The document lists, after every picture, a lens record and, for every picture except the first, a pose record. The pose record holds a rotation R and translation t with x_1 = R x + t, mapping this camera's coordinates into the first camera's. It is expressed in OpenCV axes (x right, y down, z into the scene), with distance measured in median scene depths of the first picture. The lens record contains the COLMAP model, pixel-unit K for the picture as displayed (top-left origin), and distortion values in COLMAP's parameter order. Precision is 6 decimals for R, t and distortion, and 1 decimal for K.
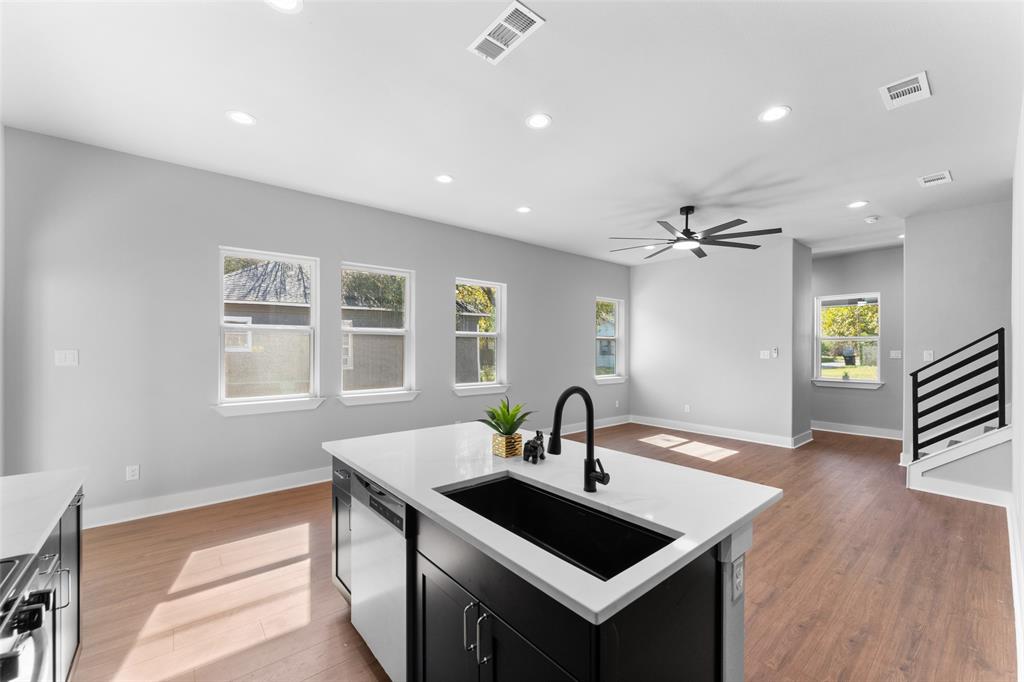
lens RADIAL K [[407.1, 0, 506.5], [0, 407.1, 349.4], [0, 0, 1]] dist [-0.003722, -0.000641]
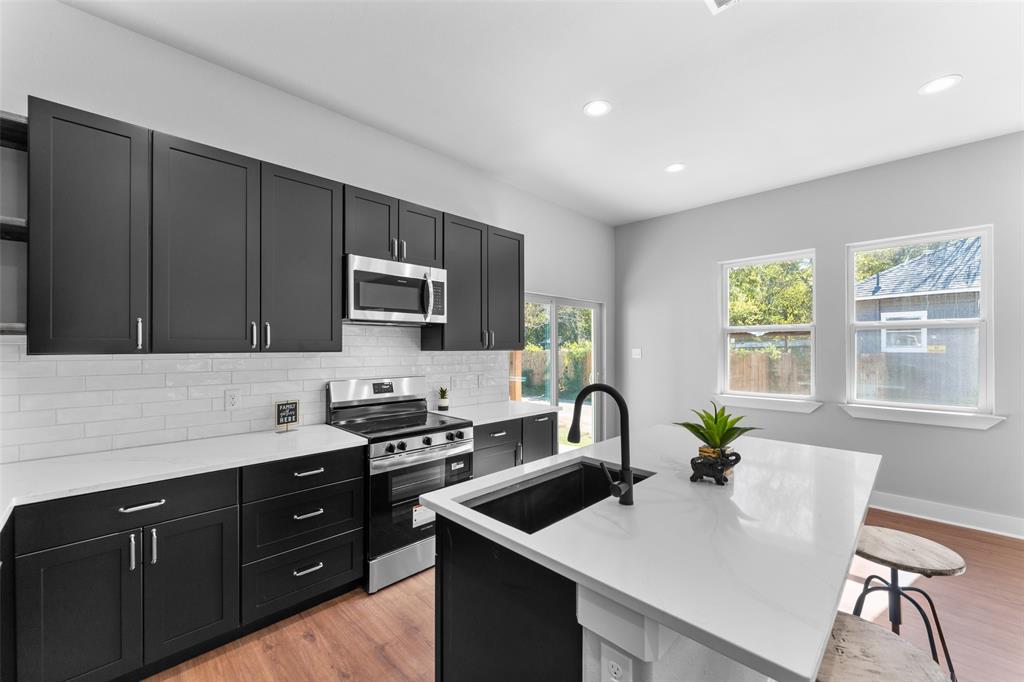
lens RADIAL K [[407.1, 0, 506.3], [0, 407.1, 344.1], [0, 0, 1]] dist [-0.003722, -0.000641]
pose [[0.089740, -0.010497, -0.995910, 0.360727], [-0.003879, 0.999933, -0.010889, 0.002068], [0.995958, 0.004841, 0.089693, 0.224644]]
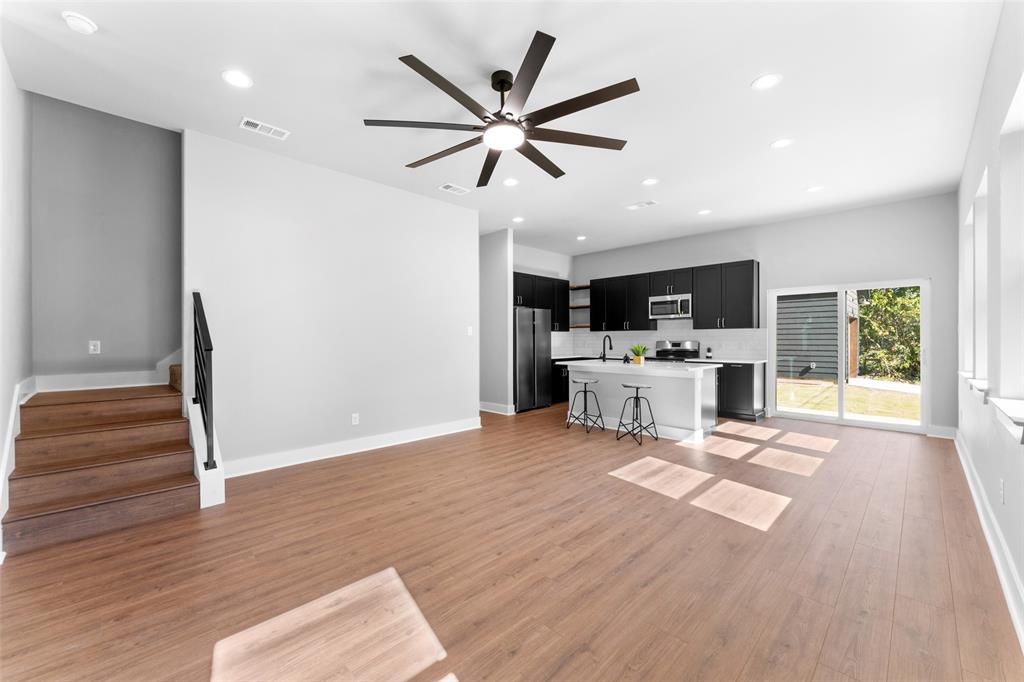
lens RADIAL K [[407.1, 0, 507.9], [0, 407.1, 341.4], [0, 0, 1]] dist [-0.003722, -0.000641]
pose [[-0.996076, 0.002385, -0.088469, 0.498000], [0.001944, 0.999985, 0.005070, 0.042978], [0.088480, 0.004879, -0.996066, 1.636264]]
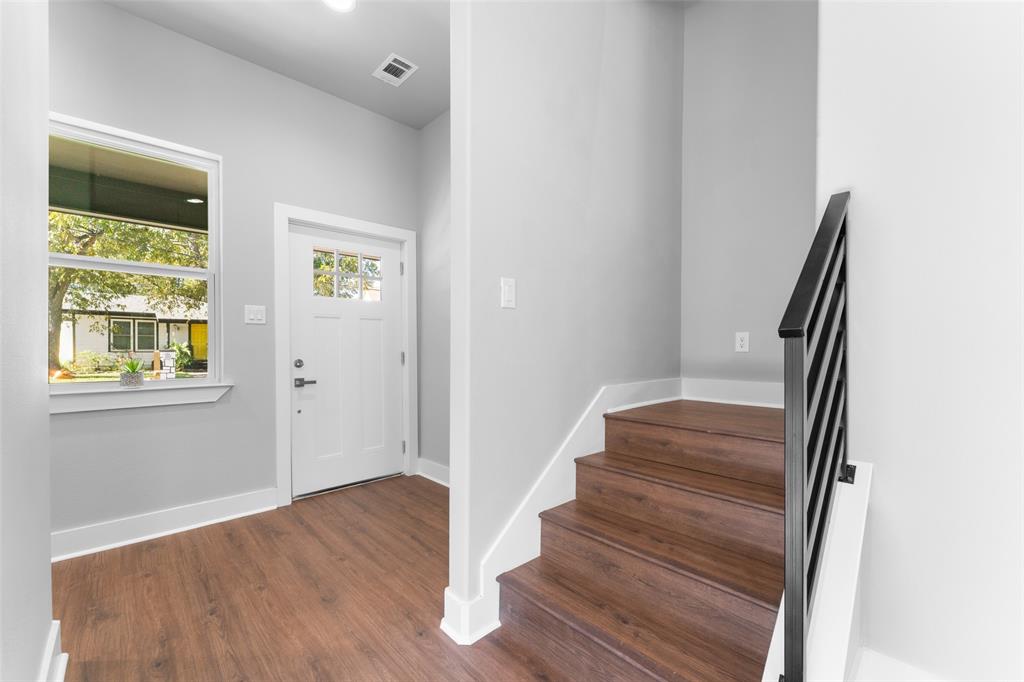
lens RADIAL K [[407.1, 0, 502.1], [0, 407.1, 357.4], [0, 0, 1]] dist [-0.003722, -0.000641]
pose [[-0.056612, -0.024987, 0.998084, 0.732580], [0.000384, 0.999686, 0.025049, 0.065675], [-0.998396, 0.001801, -0.056585, 1.088270]]
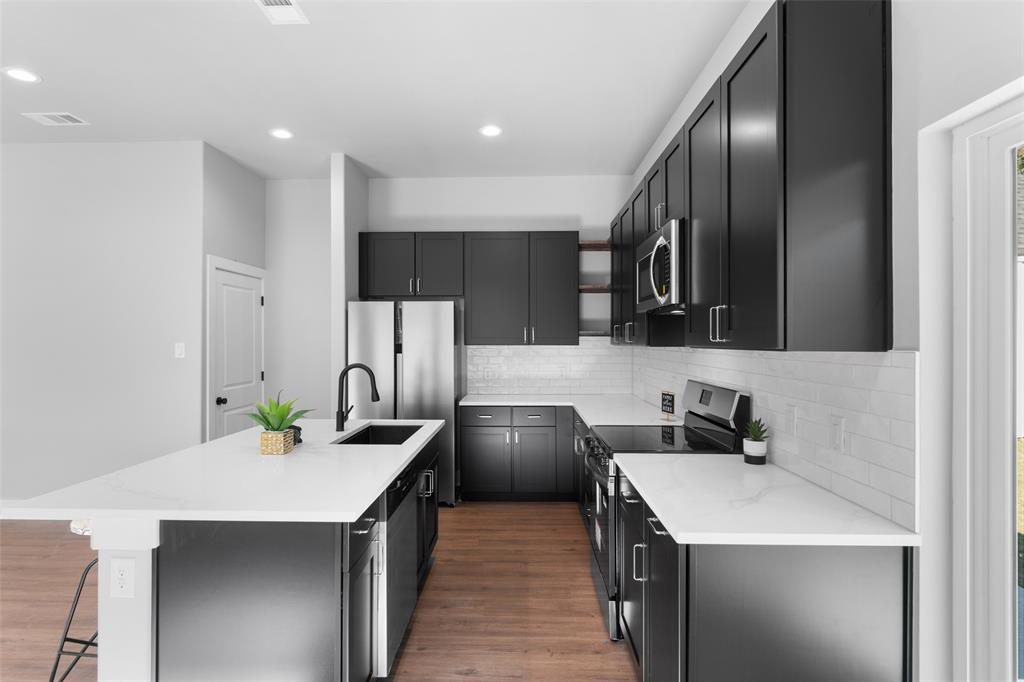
lens RADIAL K [[527.9, 0, 506.0], [0, 527.9, 337.7], [0, 0, 1]] dist [-0.002691, -0.002312]
pose [[-0.753793, 0.002466, 0.657107, -0.543306], [-0.000102, 0.999993, -0.003870, -0.001636], [-0.657112, -0.002984, -0.753787, 0.714177]]
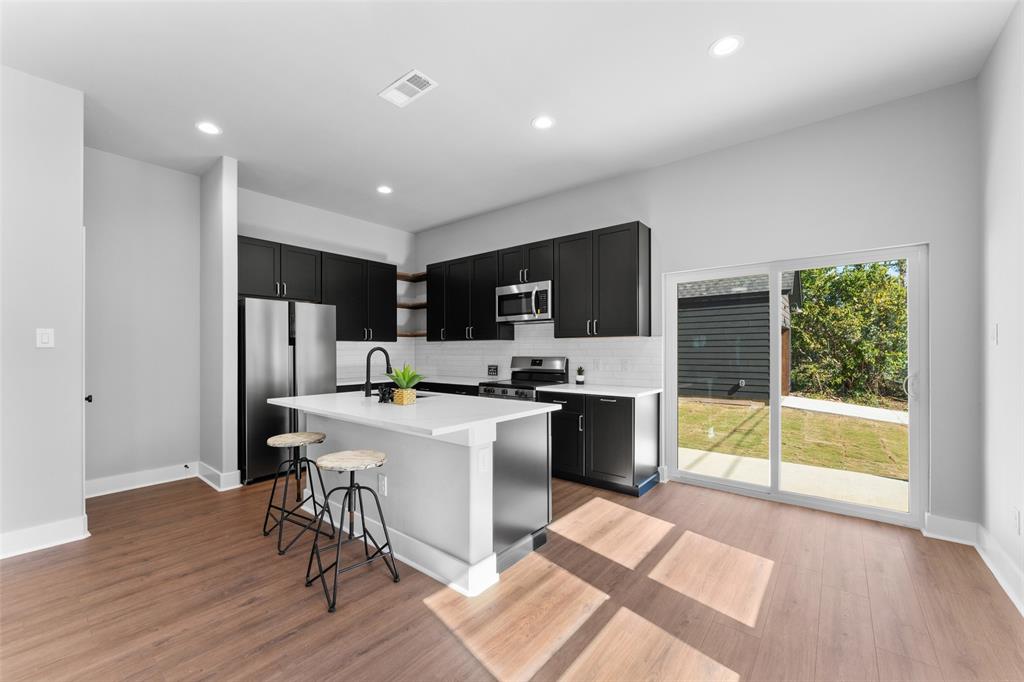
lens RADIAL K [[407.1, 0, 506.5], [0, 407.1, 350.1], [0, 0, 1]] dist [-0.003722, -0.000641]
pose [[-0.980447, -0.000109, -0.196783, -0.030938], [0.000281, 0.999998, -0.001951, 0.036411], [0.196783, -0.001968, -0.980445, 1.088814]]
